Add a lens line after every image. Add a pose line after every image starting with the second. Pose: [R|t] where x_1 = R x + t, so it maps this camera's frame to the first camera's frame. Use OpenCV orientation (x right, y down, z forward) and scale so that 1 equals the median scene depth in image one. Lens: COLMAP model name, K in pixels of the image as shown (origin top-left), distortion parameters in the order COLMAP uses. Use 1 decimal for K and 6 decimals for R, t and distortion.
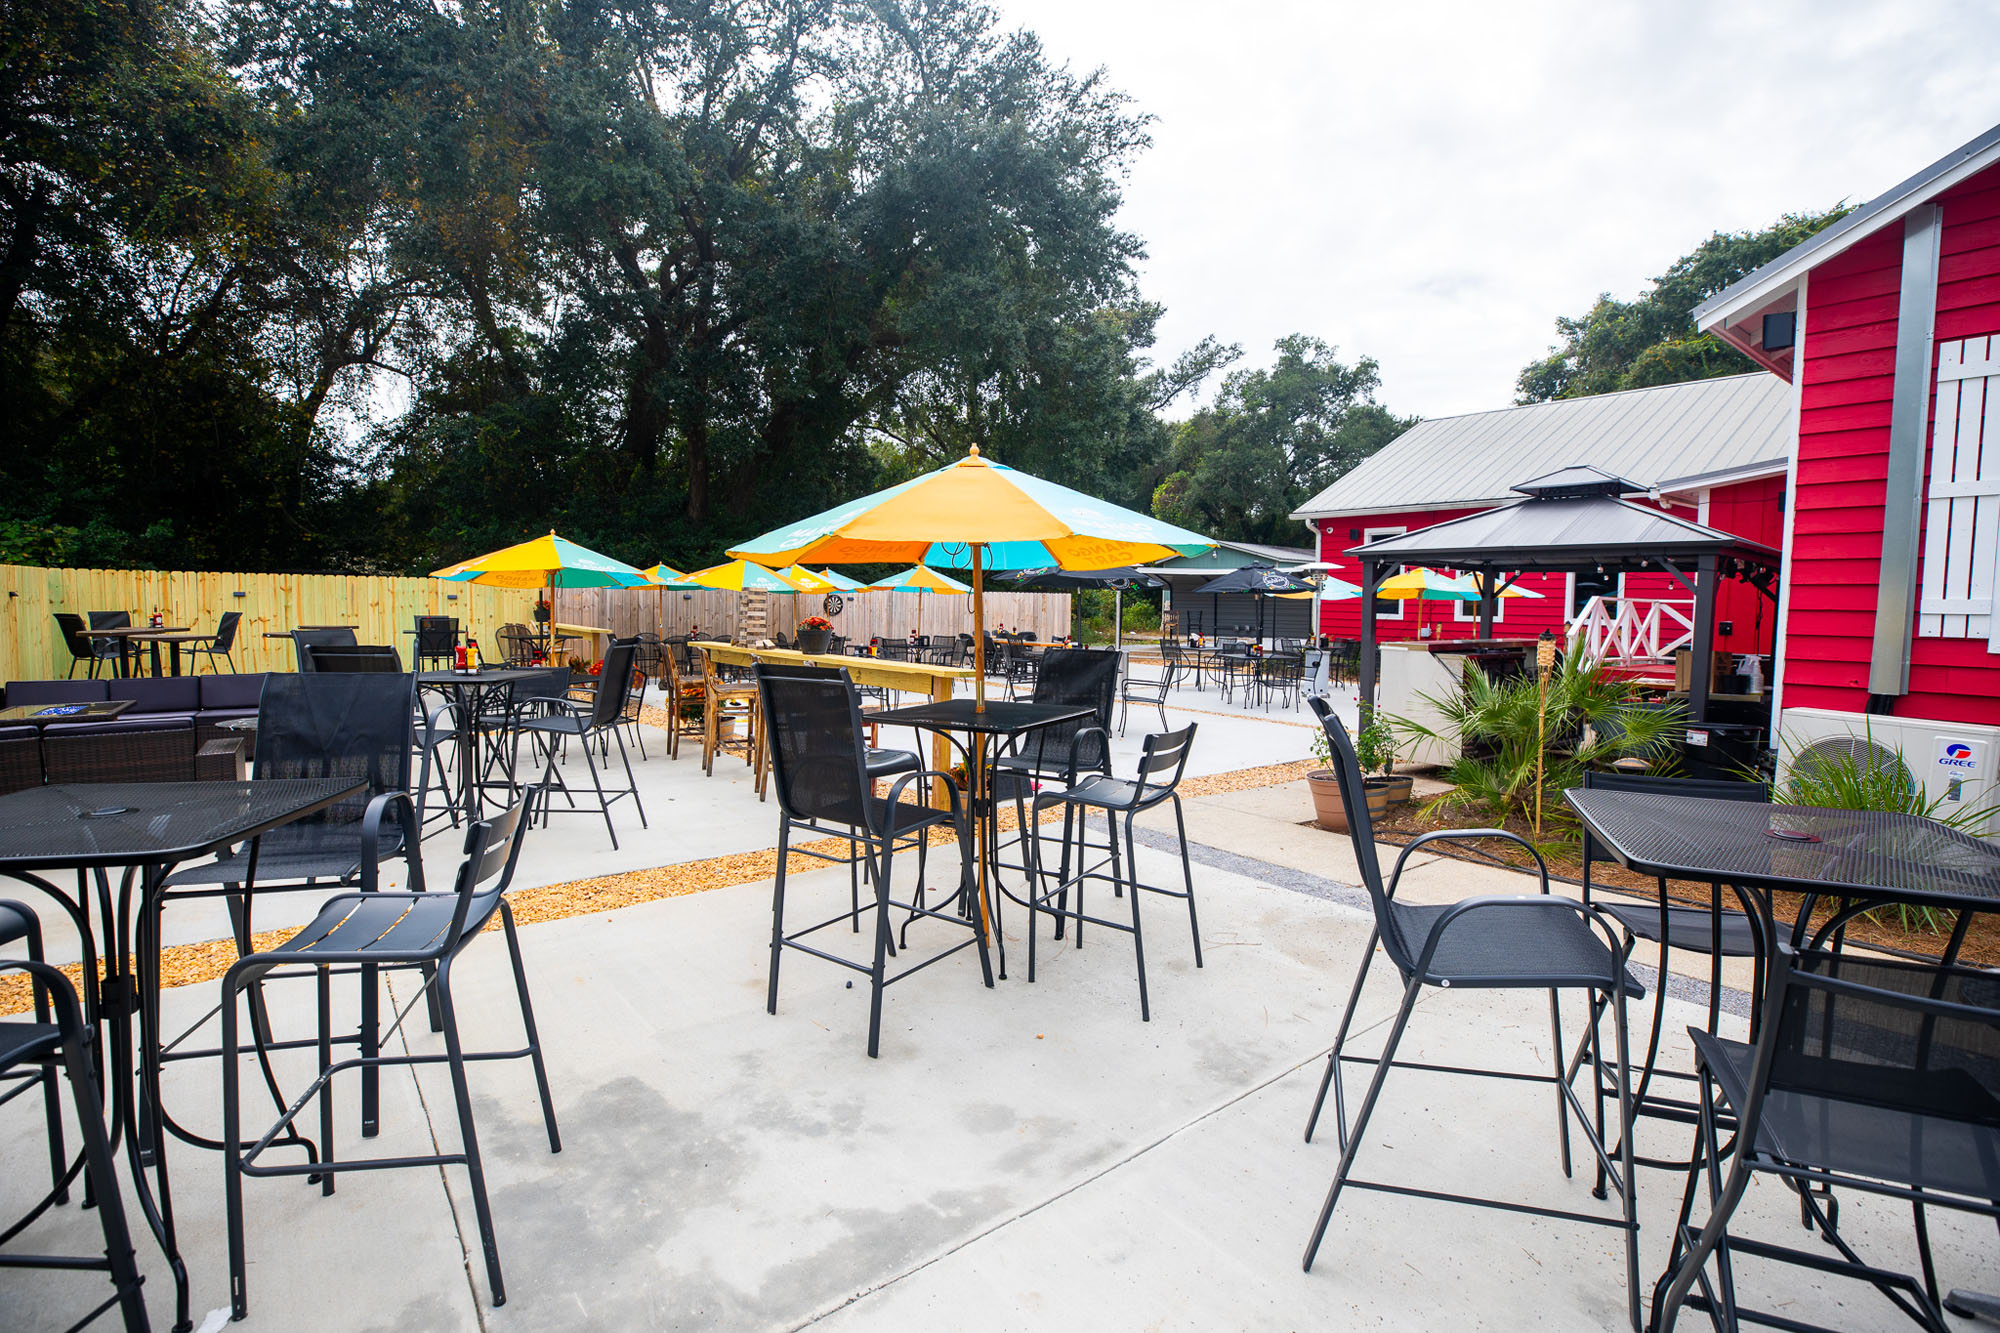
lens RADIAL K [[914.2, 0, 998.9], [0, 914.2, 663.9], [0, 0, 1]] dist [-0.045432, 0.014075]
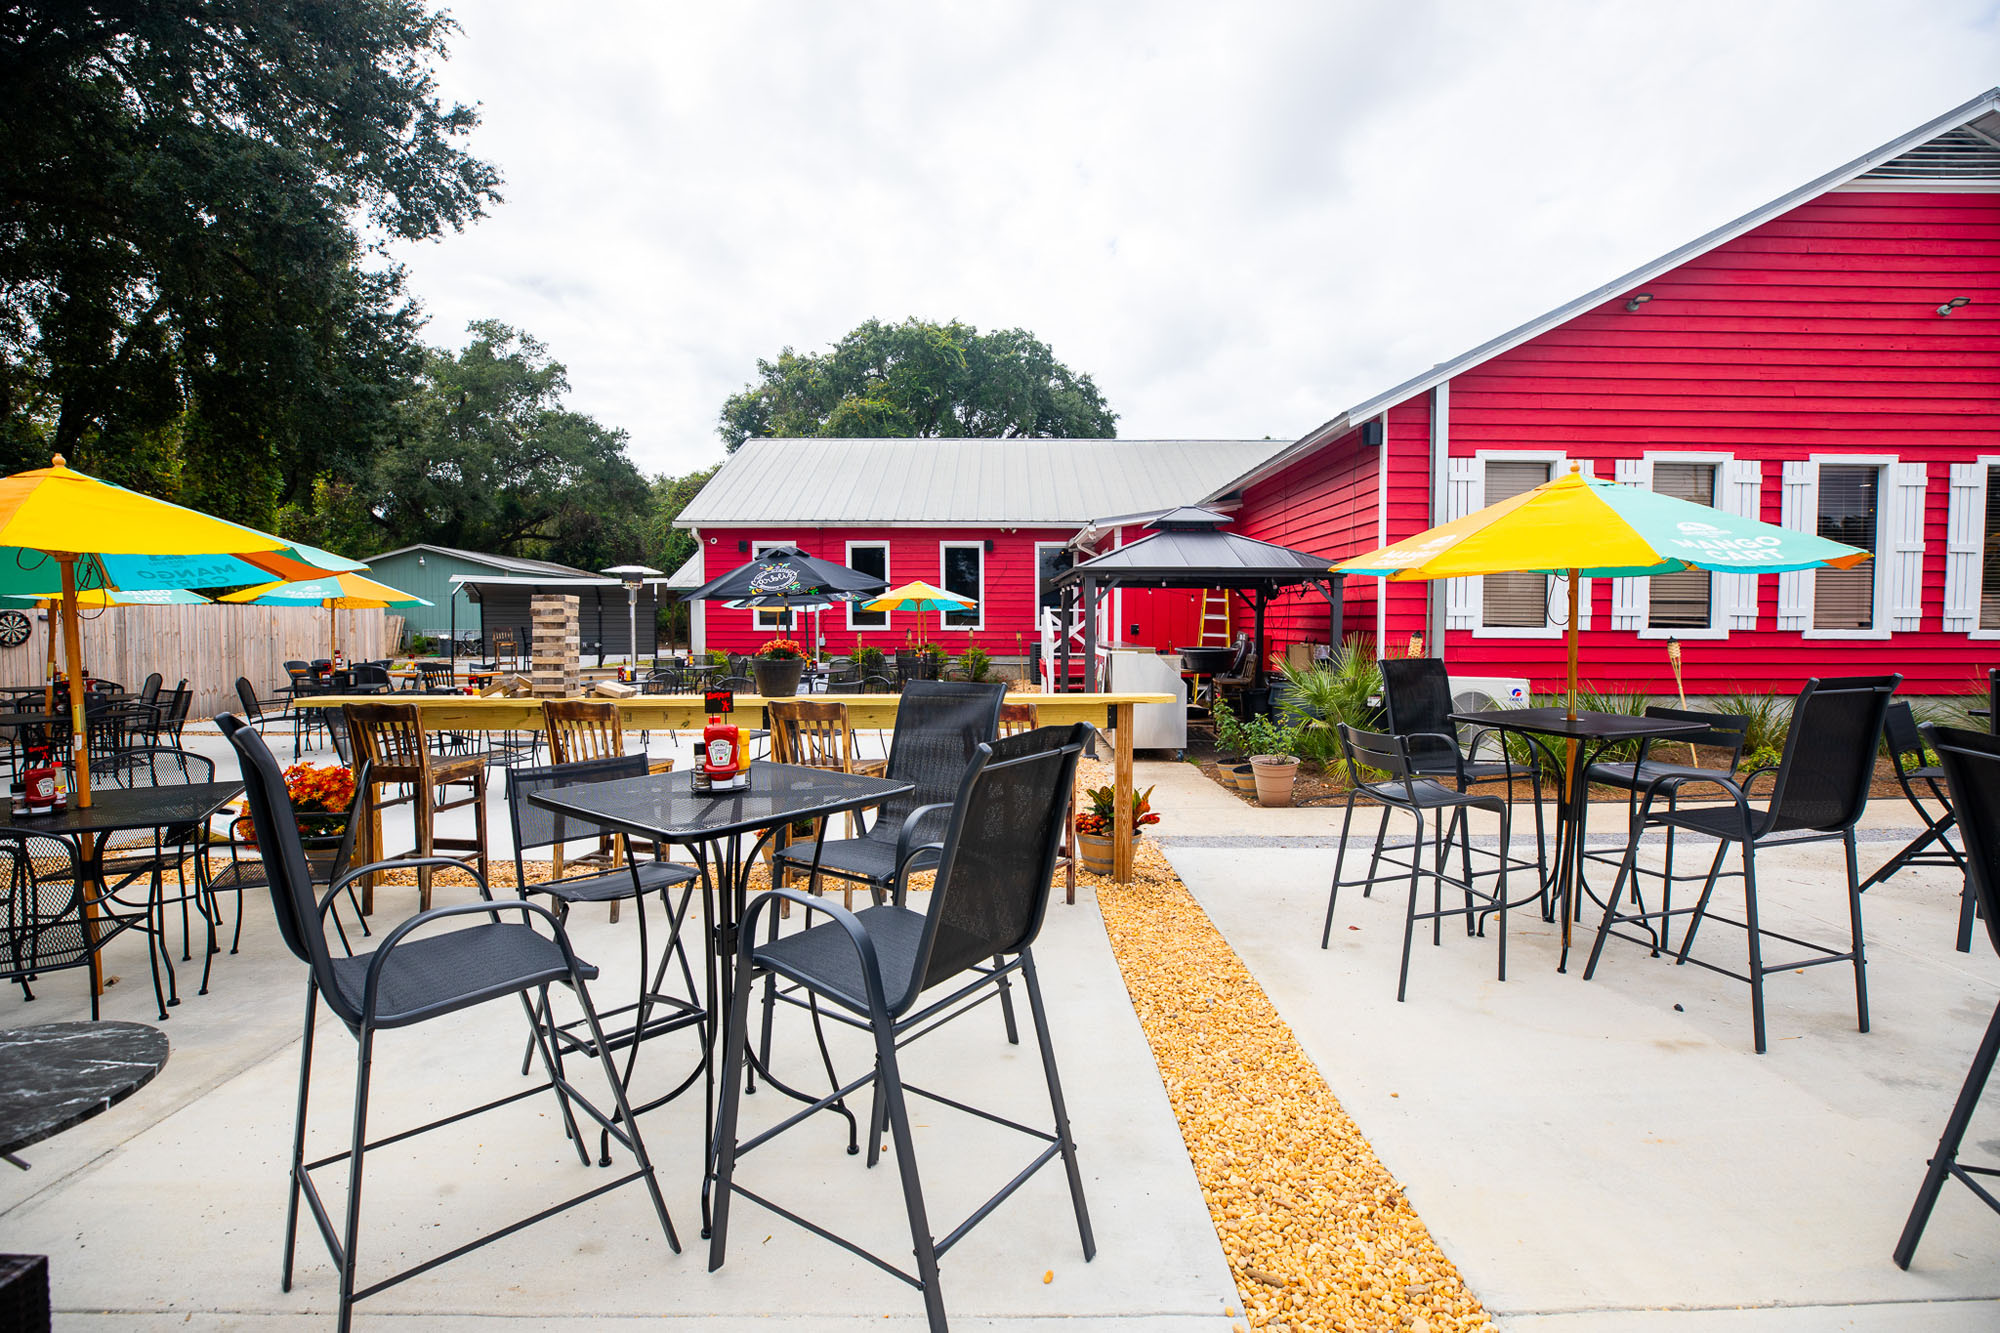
lens RADIAL K [[914.2, 0, 998.9], [0, 914.2, 663.9], [0, 0, 1]] dist [-0.045432, 0.014075]
pose [[0.610829, -0.051193, 0.790106, -0.129725], [0.062177, 0.997927, 0.016590, -0.007175], [-0.789317, 0.038993, 0.612746, 0.093193]]
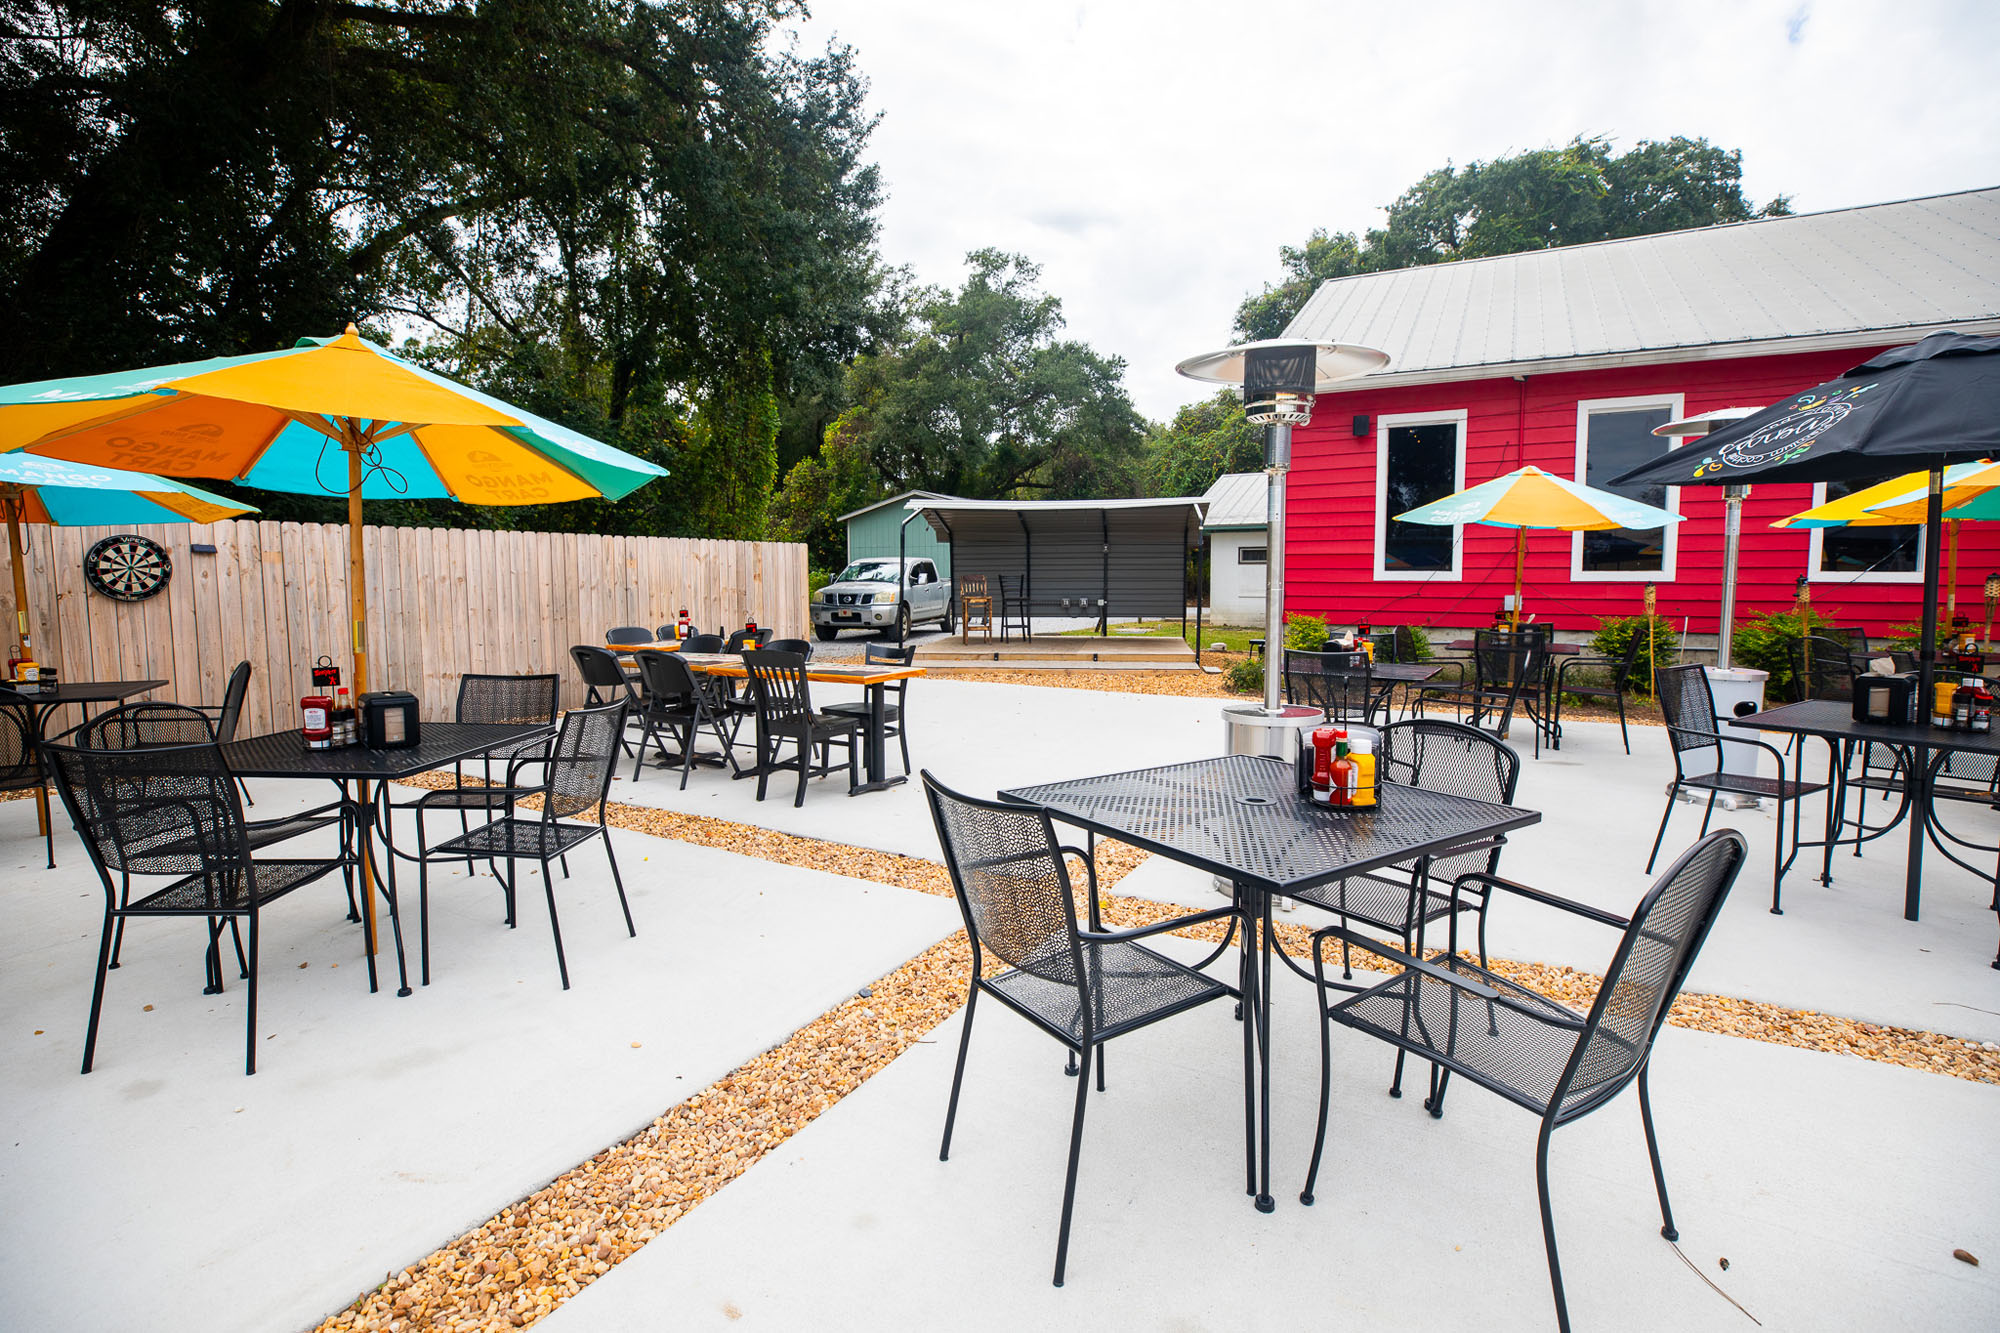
lens RADIAL K [[914.2, 0, 998.9], [0, 914.2, 663.9], [0, 0, 1]] dist [-0.045432, 0.014075]
pose [[0.918652, -0.052521, 0.391562, -0.014961], [0.041418, 0.998466, 0.036755, -0.016312], [-0.392892, -0.017547, 0.919417, 0.322539]]
